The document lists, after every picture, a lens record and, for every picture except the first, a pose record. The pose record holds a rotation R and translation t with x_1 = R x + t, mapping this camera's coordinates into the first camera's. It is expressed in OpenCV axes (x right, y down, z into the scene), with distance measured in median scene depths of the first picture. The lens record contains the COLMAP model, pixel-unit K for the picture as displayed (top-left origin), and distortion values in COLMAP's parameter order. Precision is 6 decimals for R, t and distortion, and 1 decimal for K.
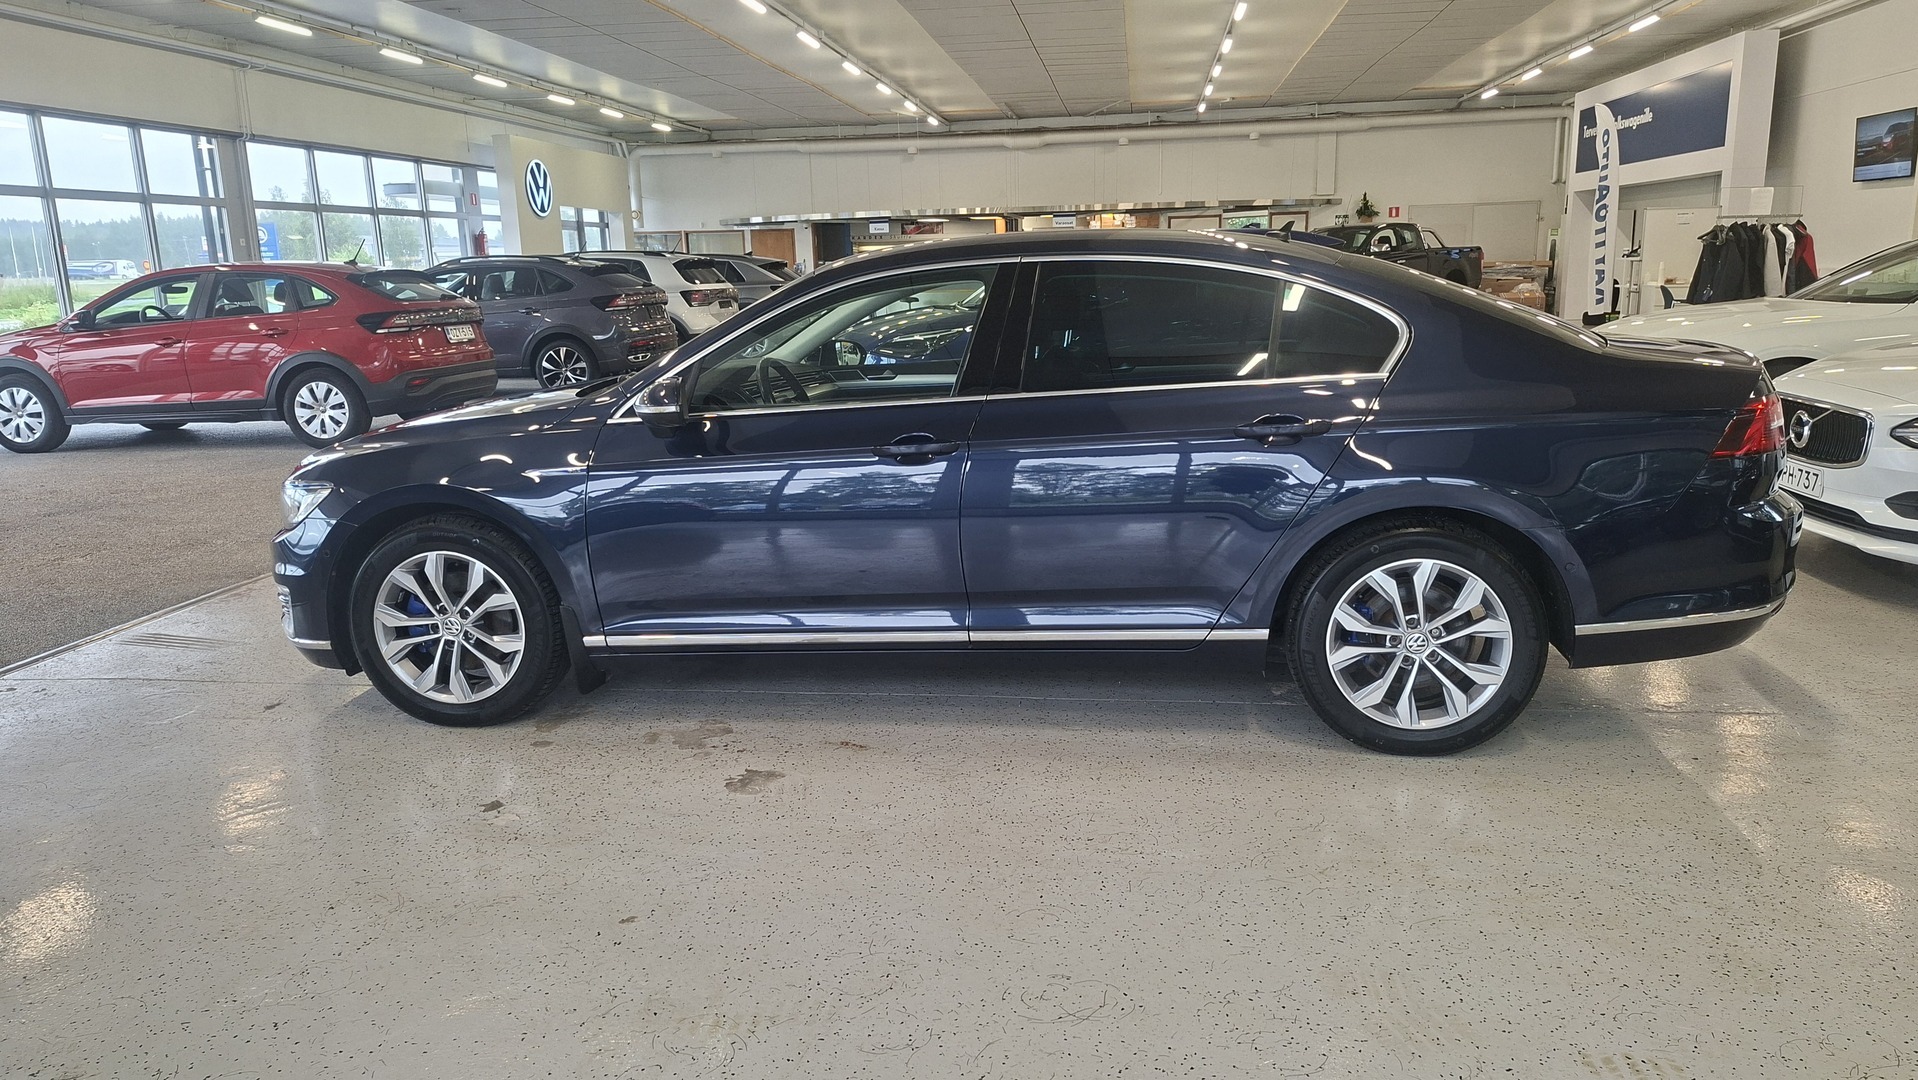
lens RADIAL K [[1342.2, 0, 979.6], [0, 1342.2, 546.2], [0, 0, 1]] dist [0.039659, -0.096444]
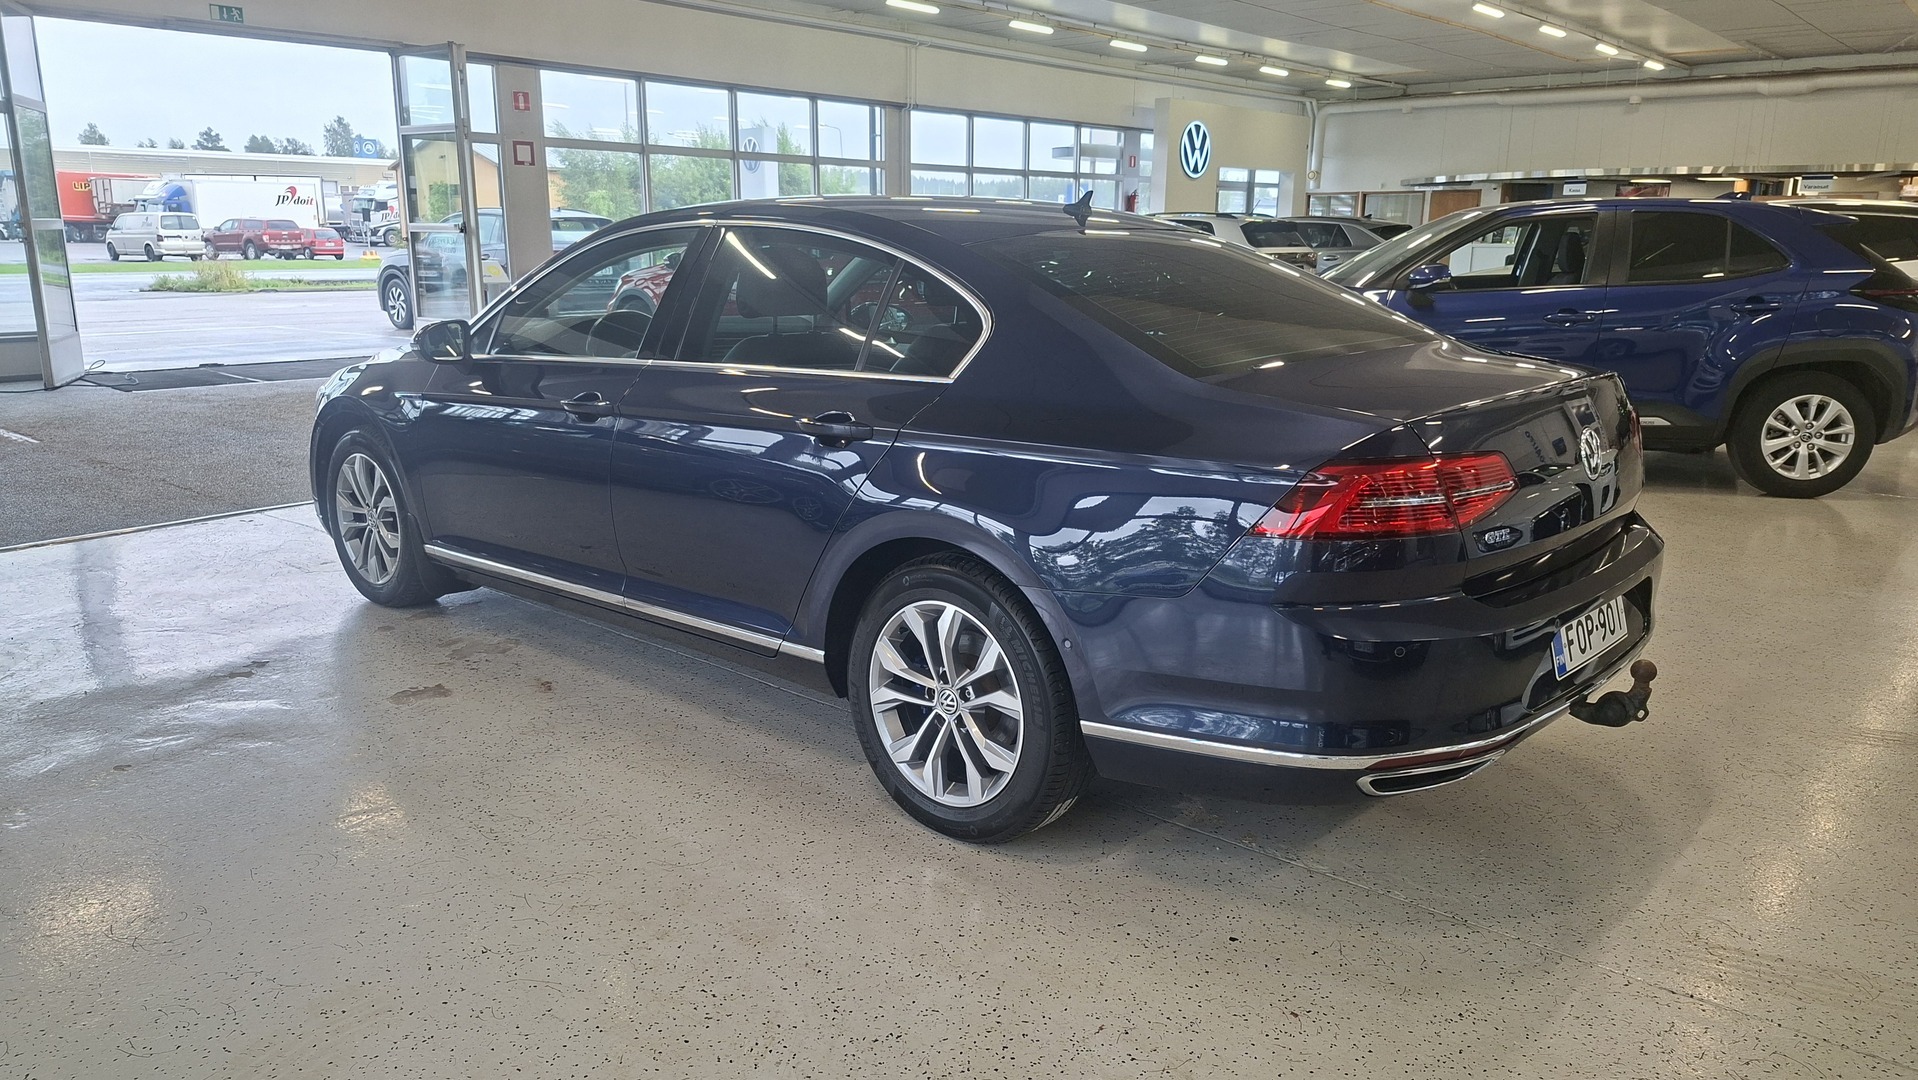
lens RADIAL K [[1342.2, 0, 979.6], [0, 1342.2, 546.2], [0, 0, 1]] dist [0.039659, -0.096444]
pose [[0.817619, 0.151275, -0.555532, 0.153044], [-0.136194, 0.988299, 0.068673, -0.015636], [0.559420, 0.019512, 0.828654, 0.066450]]
